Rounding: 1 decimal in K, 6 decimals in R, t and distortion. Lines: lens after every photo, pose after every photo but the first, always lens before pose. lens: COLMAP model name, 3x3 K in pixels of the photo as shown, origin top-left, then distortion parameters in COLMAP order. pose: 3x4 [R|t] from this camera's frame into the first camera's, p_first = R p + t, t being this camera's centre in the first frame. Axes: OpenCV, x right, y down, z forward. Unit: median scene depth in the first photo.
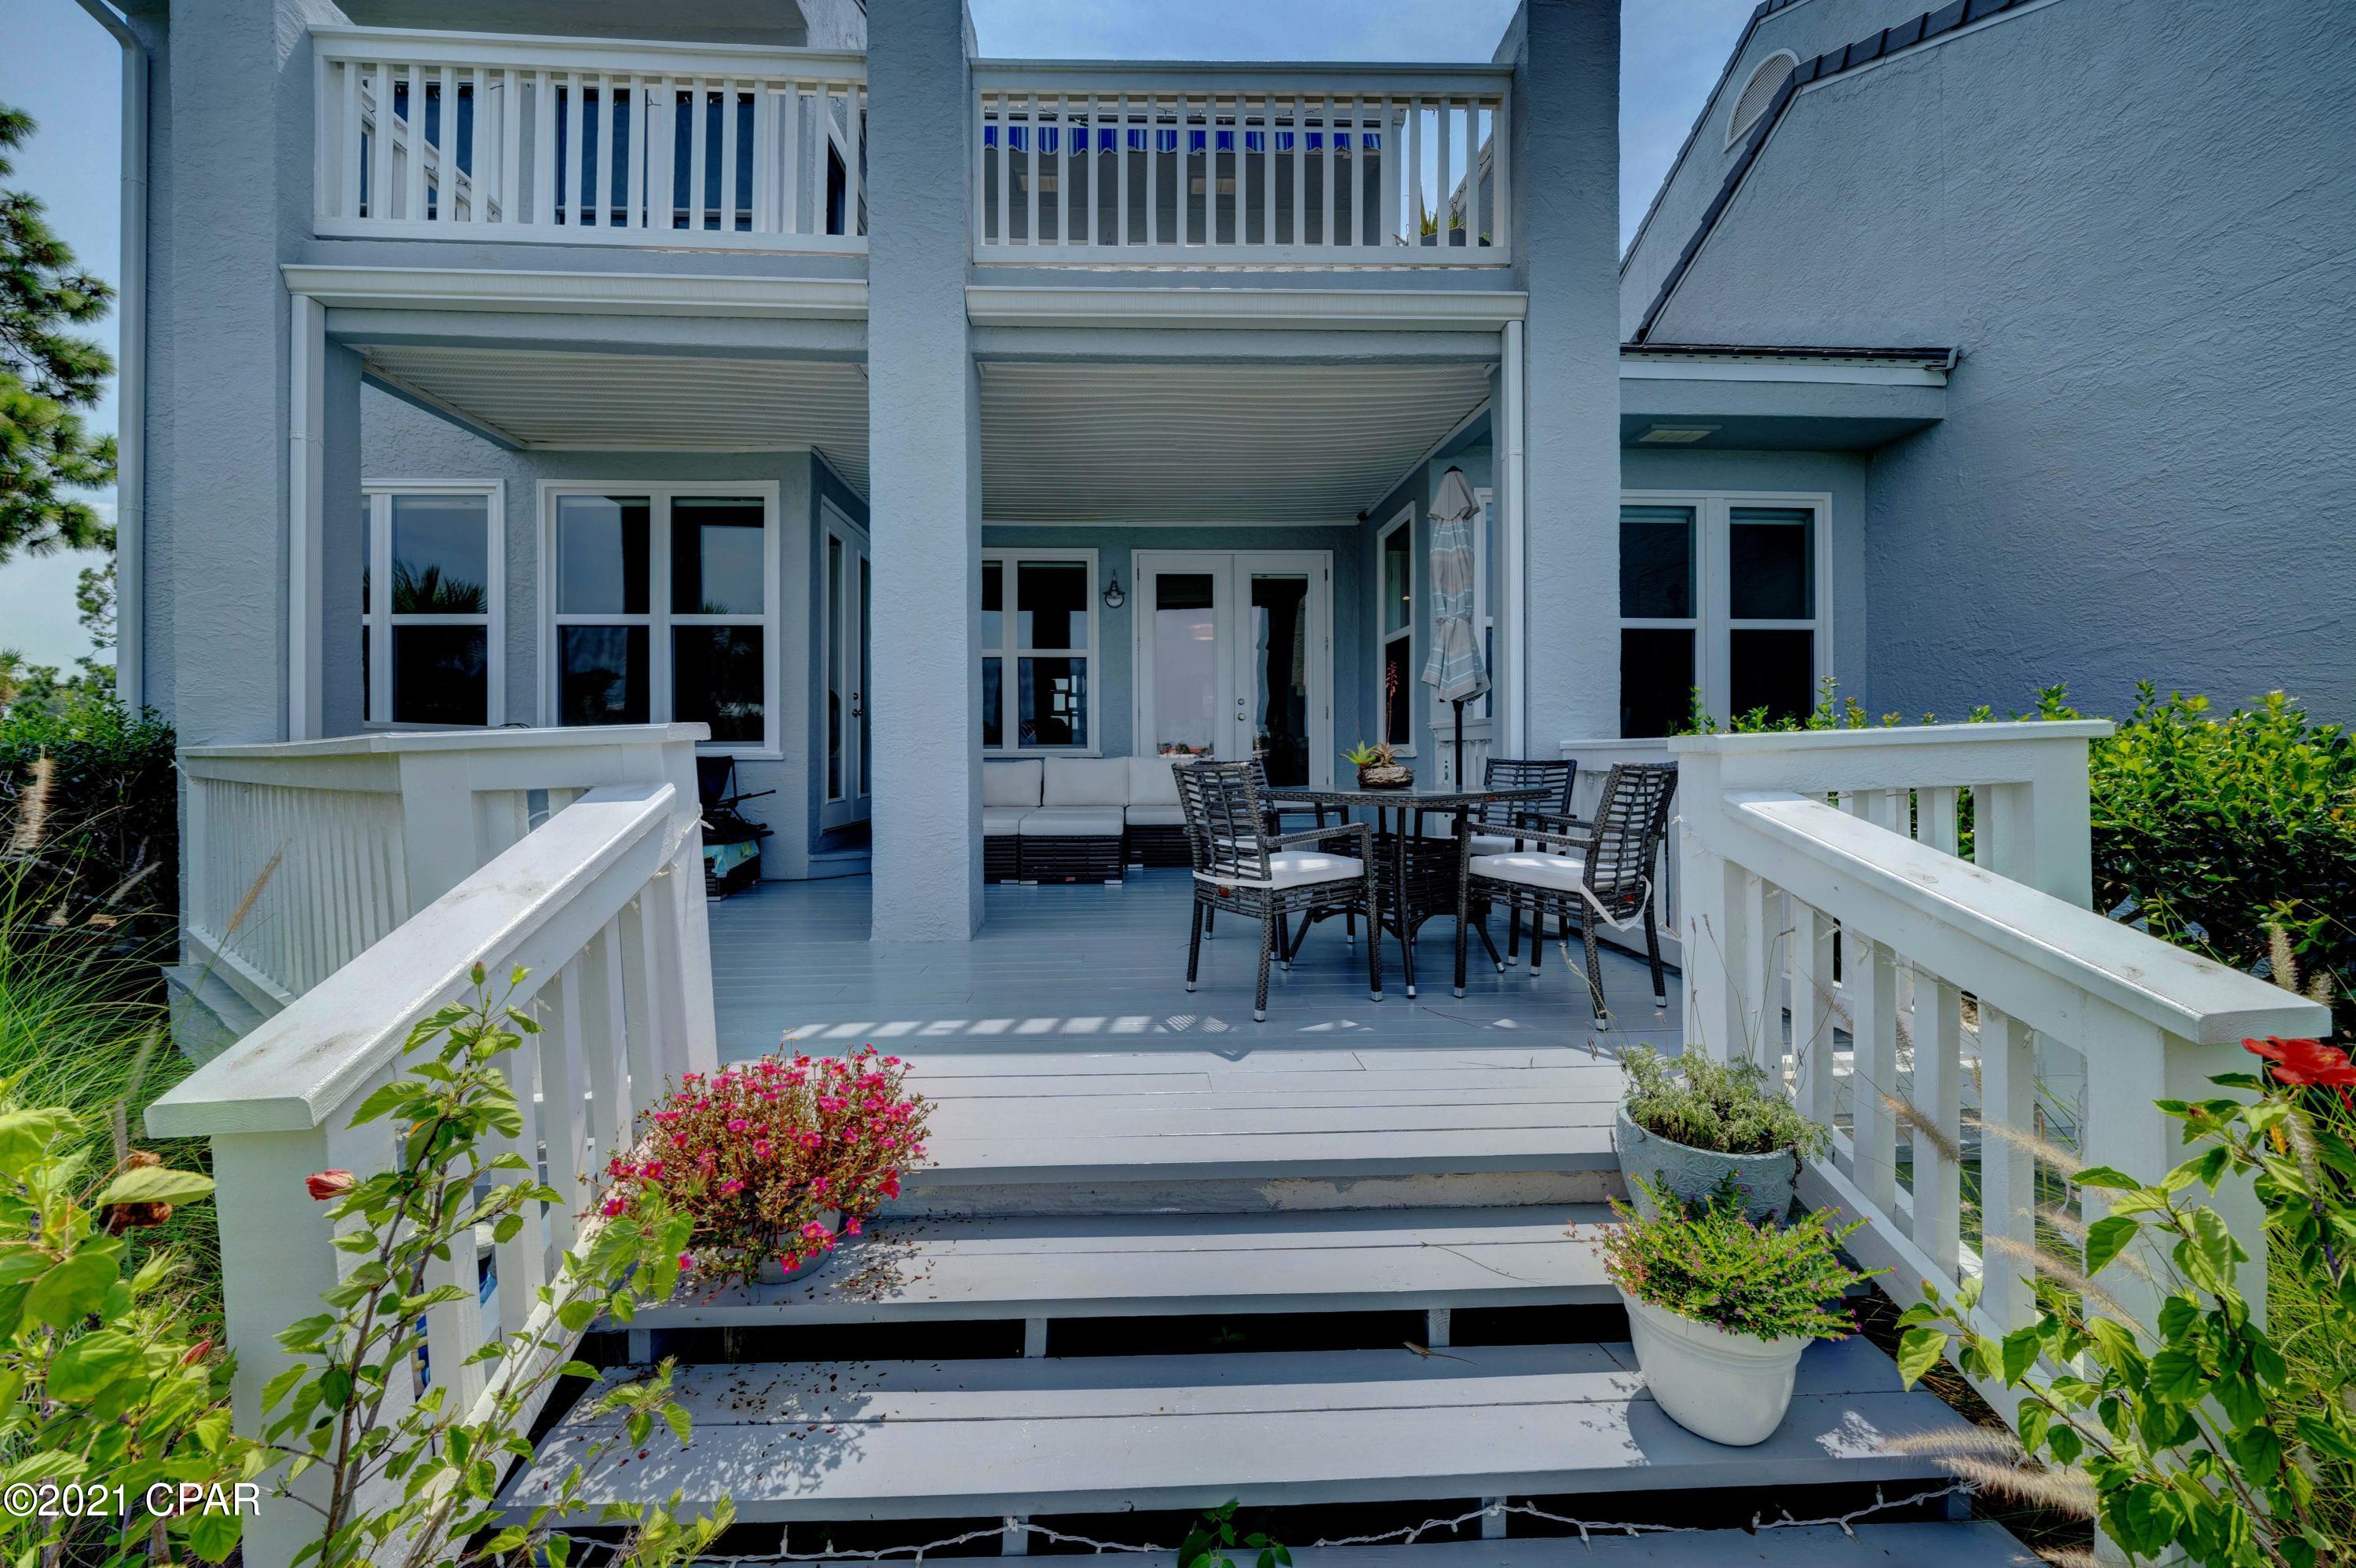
lens RADIAL K [[834.6, 0, 1162.1], [0, 834.6, 769.3], [0, 0, 1]] dist [0.000010, -0.000018]
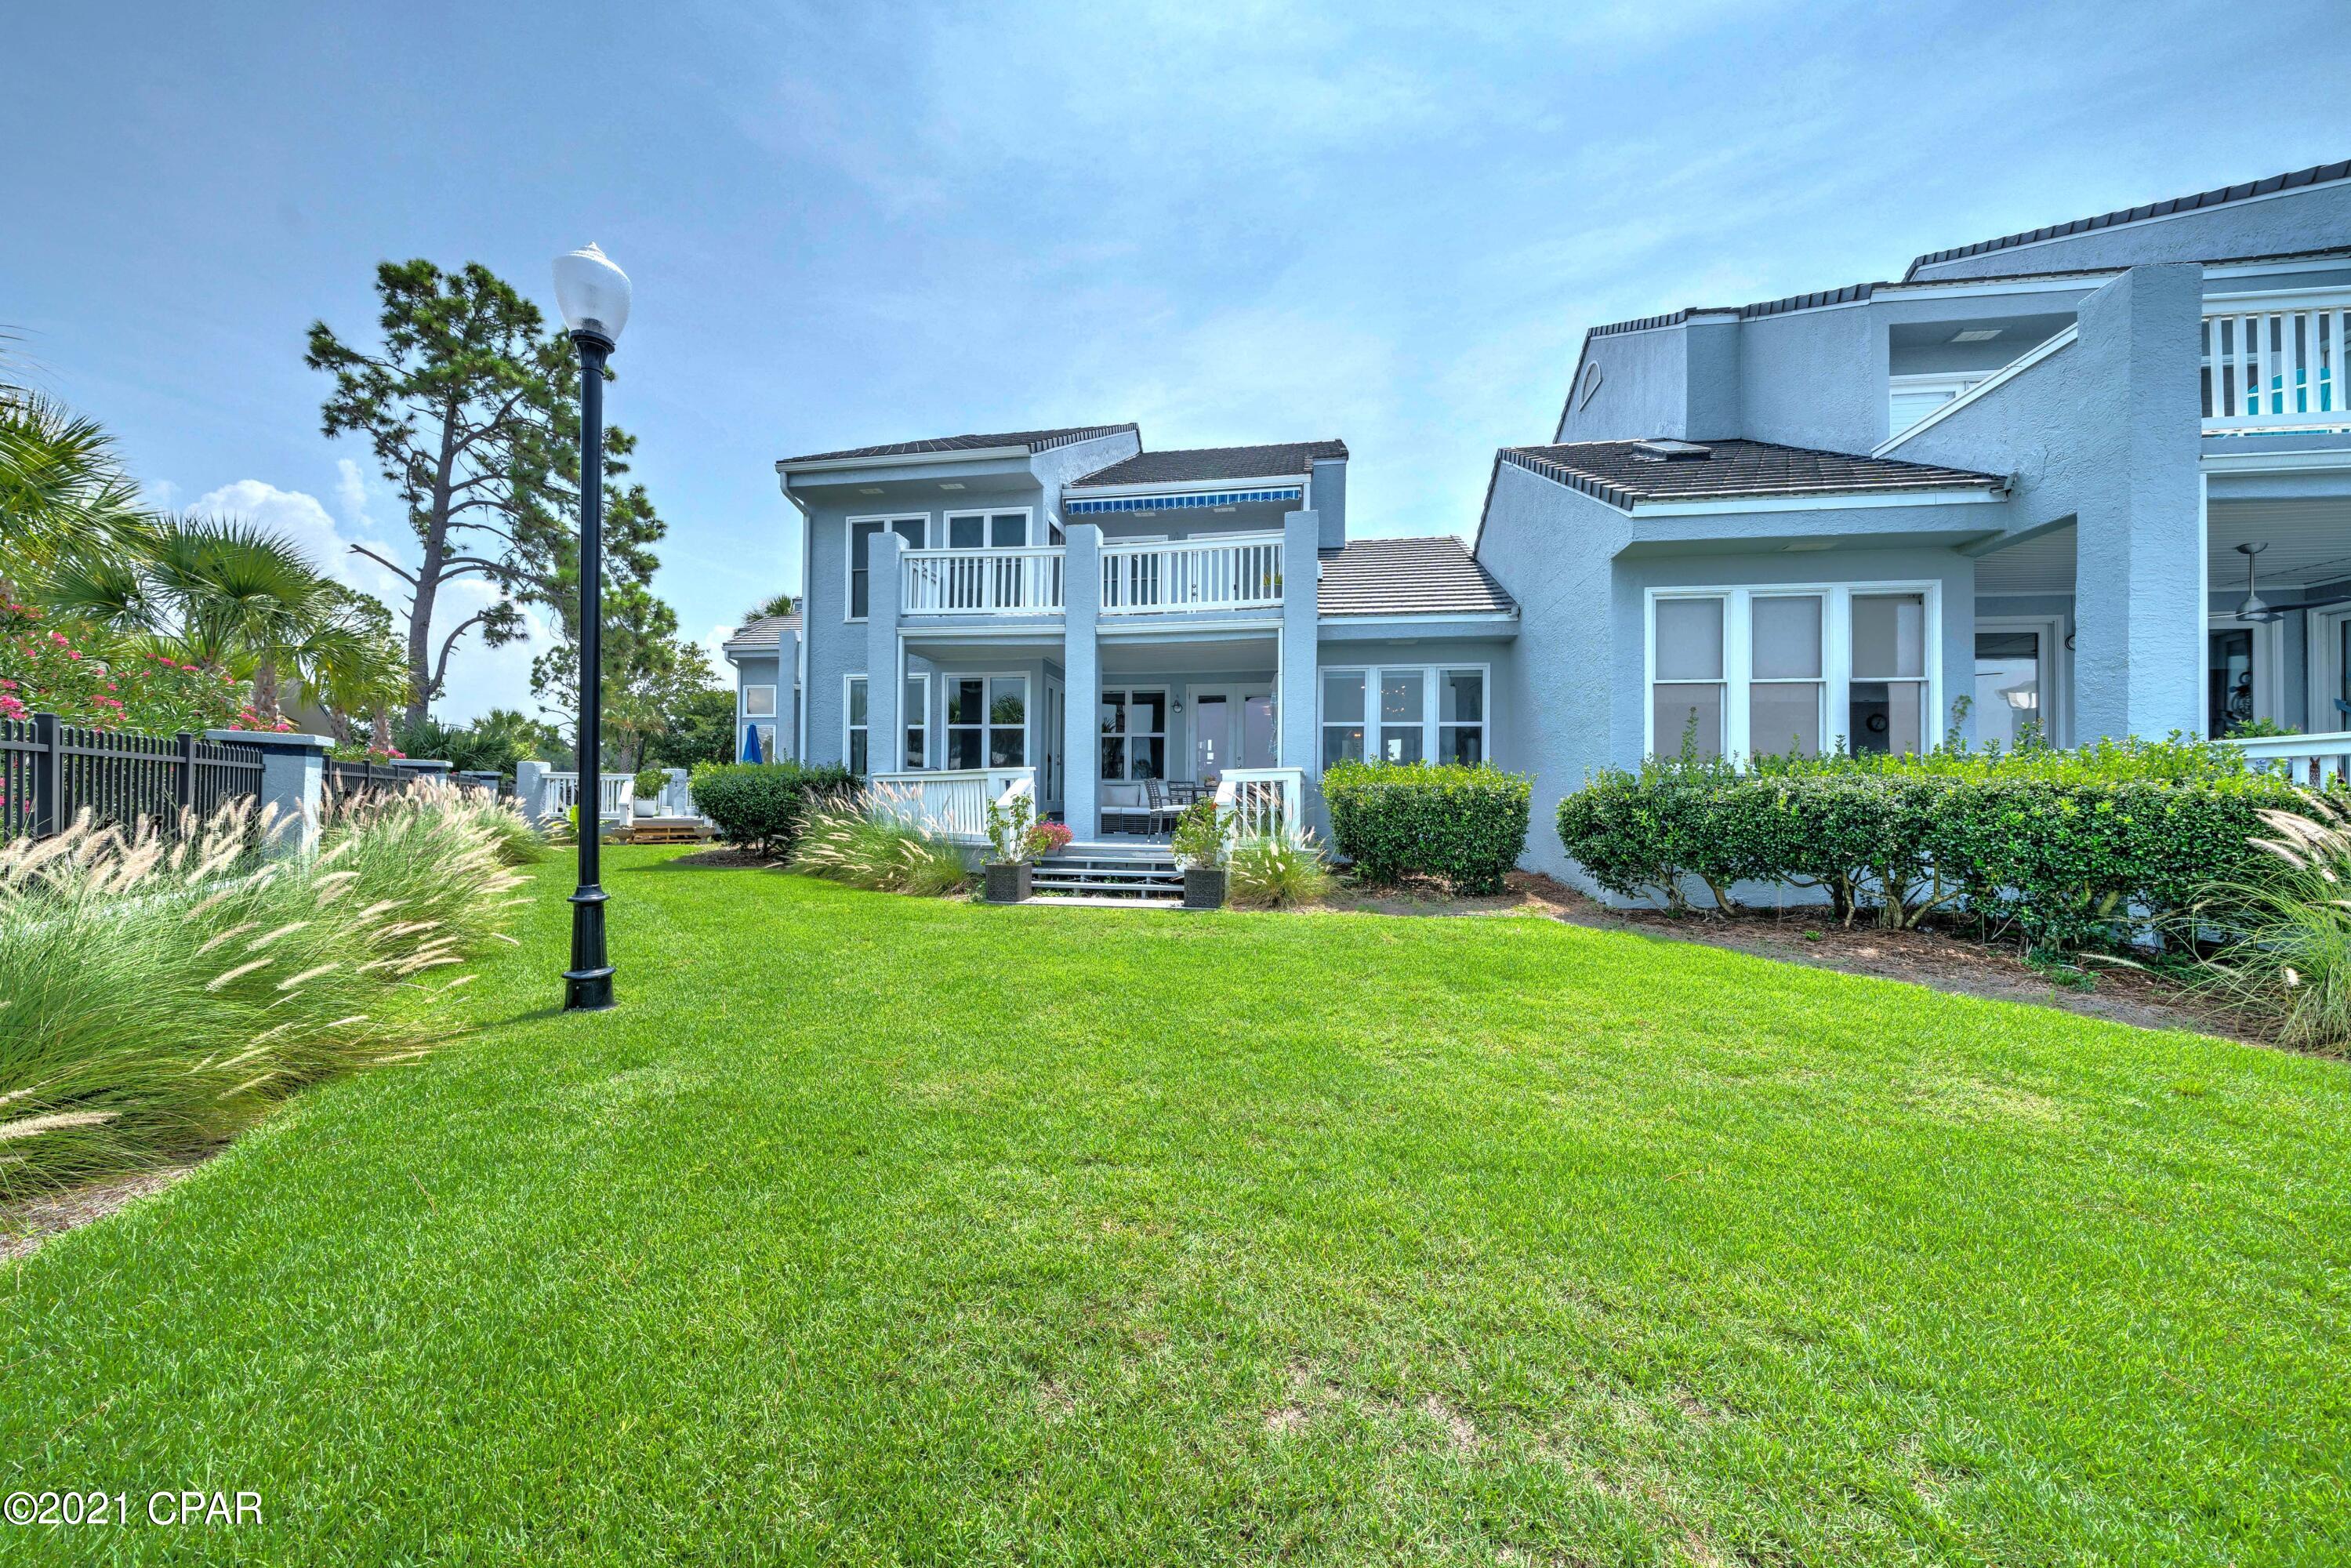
lens RADIAL K [[810.2, 0, 1169.9], [0, 810.2, 788.3], [0, 0, 1]] dist [-0.003908, -0.000185]
pose [[0.979015, 0.010445, -0.203523, 0.429039], [-0.017210, 0.999356, -0.031494, 0.071326], [0.203062, 0.034336, 0.978564, -1.225906]]
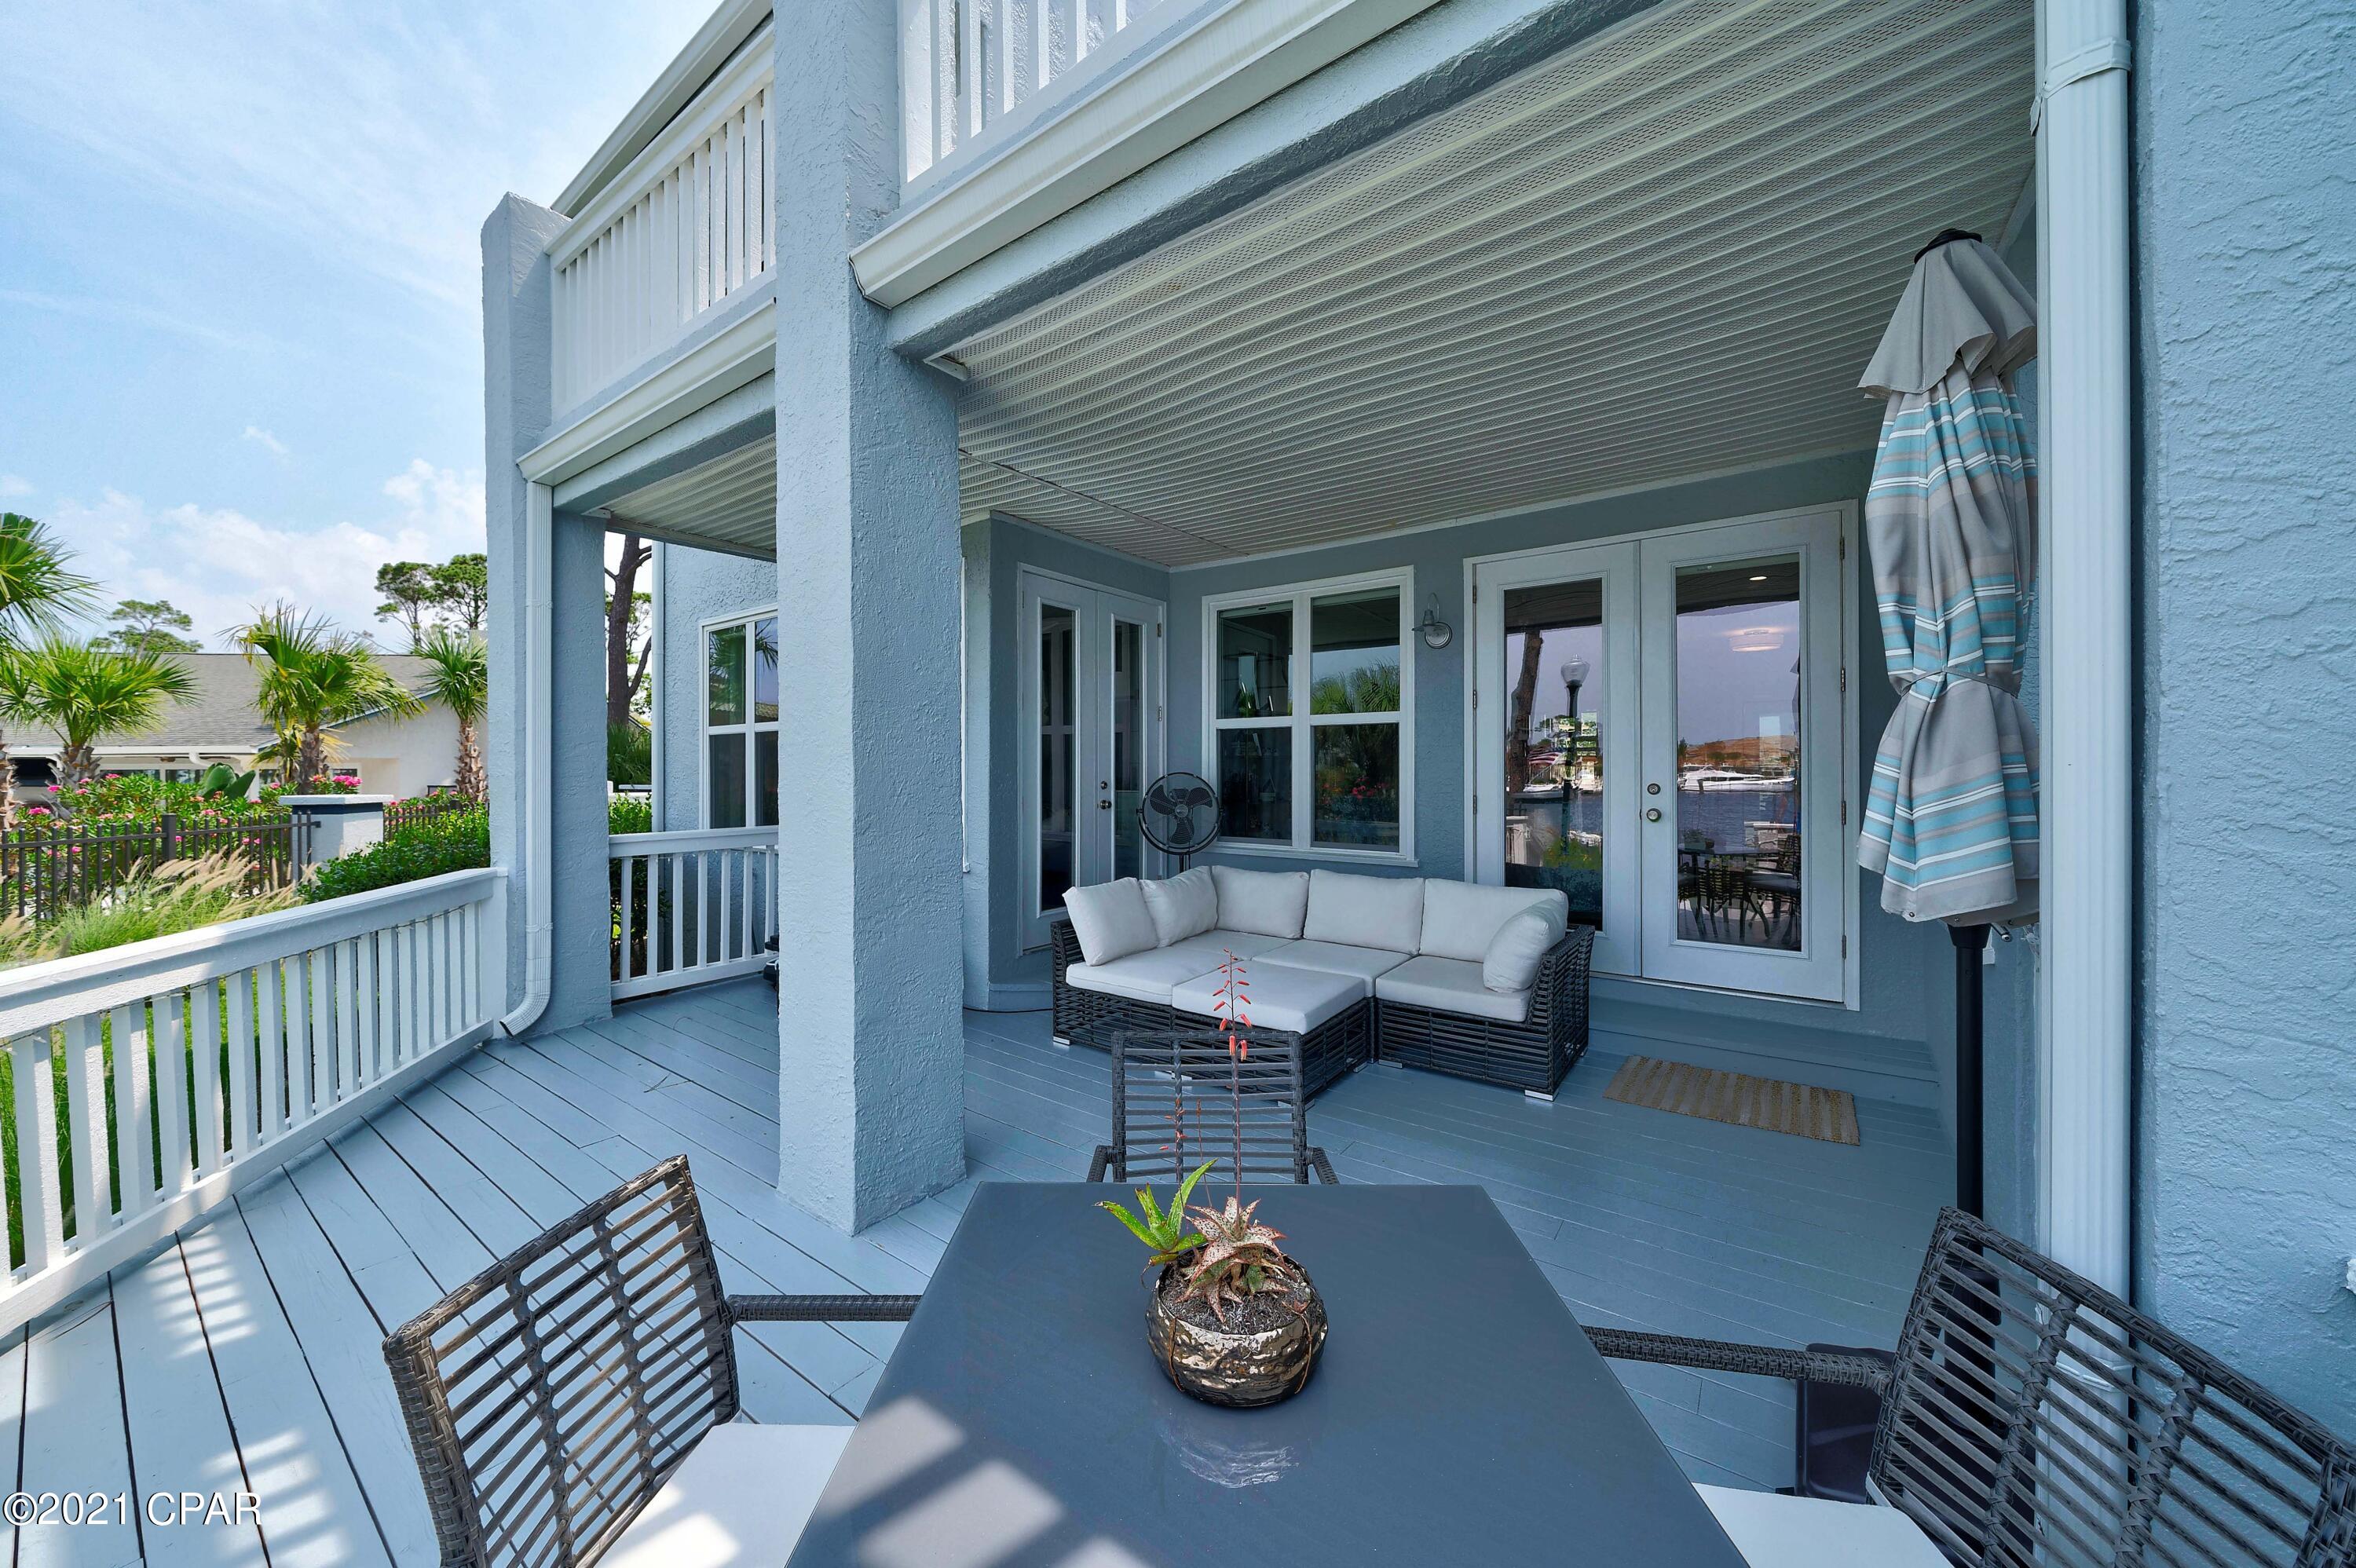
lens RADIAL K [[834.6, 0, 1162.1], [0, 834.6, 769.3], [0, 0, 1]] dist [0.000010, -0.000018]
pose [[0.776476, 0.004317, -0.630132, 0.257192], [-0.015918, 0.999792, -0.012765, -0.108957], [0.629946, 0.019942, 0.776383, 0.437399]]
